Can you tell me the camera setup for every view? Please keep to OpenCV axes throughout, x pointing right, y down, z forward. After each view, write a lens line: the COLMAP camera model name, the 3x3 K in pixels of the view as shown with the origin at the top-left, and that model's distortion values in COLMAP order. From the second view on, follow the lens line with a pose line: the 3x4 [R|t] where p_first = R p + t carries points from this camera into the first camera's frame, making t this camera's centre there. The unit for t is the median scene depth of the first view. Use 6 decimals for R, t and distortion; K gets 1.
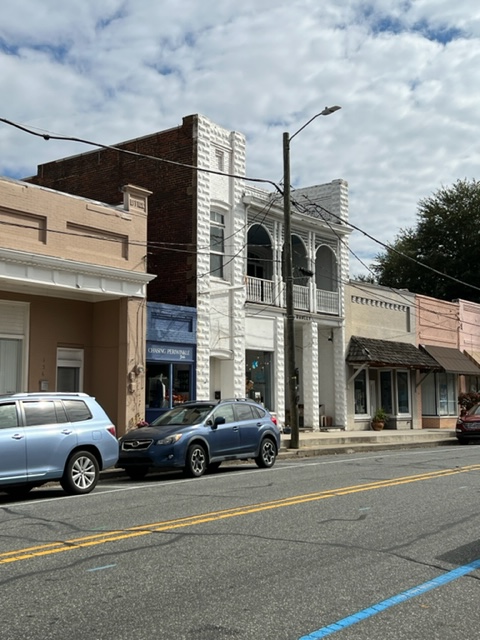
lens RADIAL K [[830.7, 0, 240.7], [0, 830.7, 319.7], [0, 0, 1]] dist [0.038782, 0.000000]
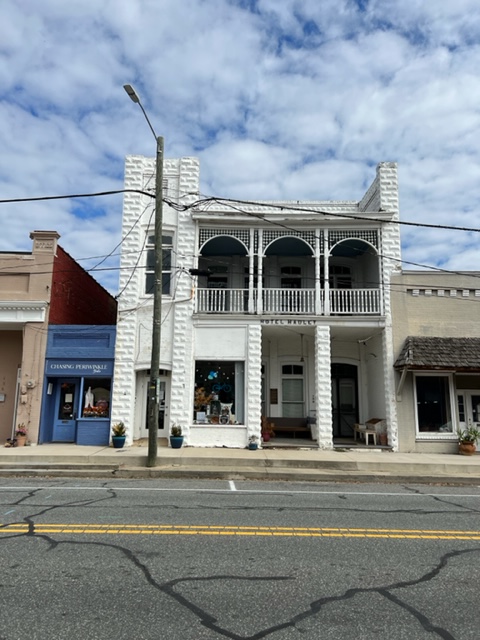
lens RADIAL K [[488.9, 0, 239.9], [0, 488.9, 320.5], [0, 0, 1]] dist [0.032822, -0.011343]
pose [[0.604800, -0.135511, -0.784764, 0.510355], [0.065672, 0.990547, -0.120433, 0.062792], [0.793665, 0.021301, 0.607982, 0.686905]]
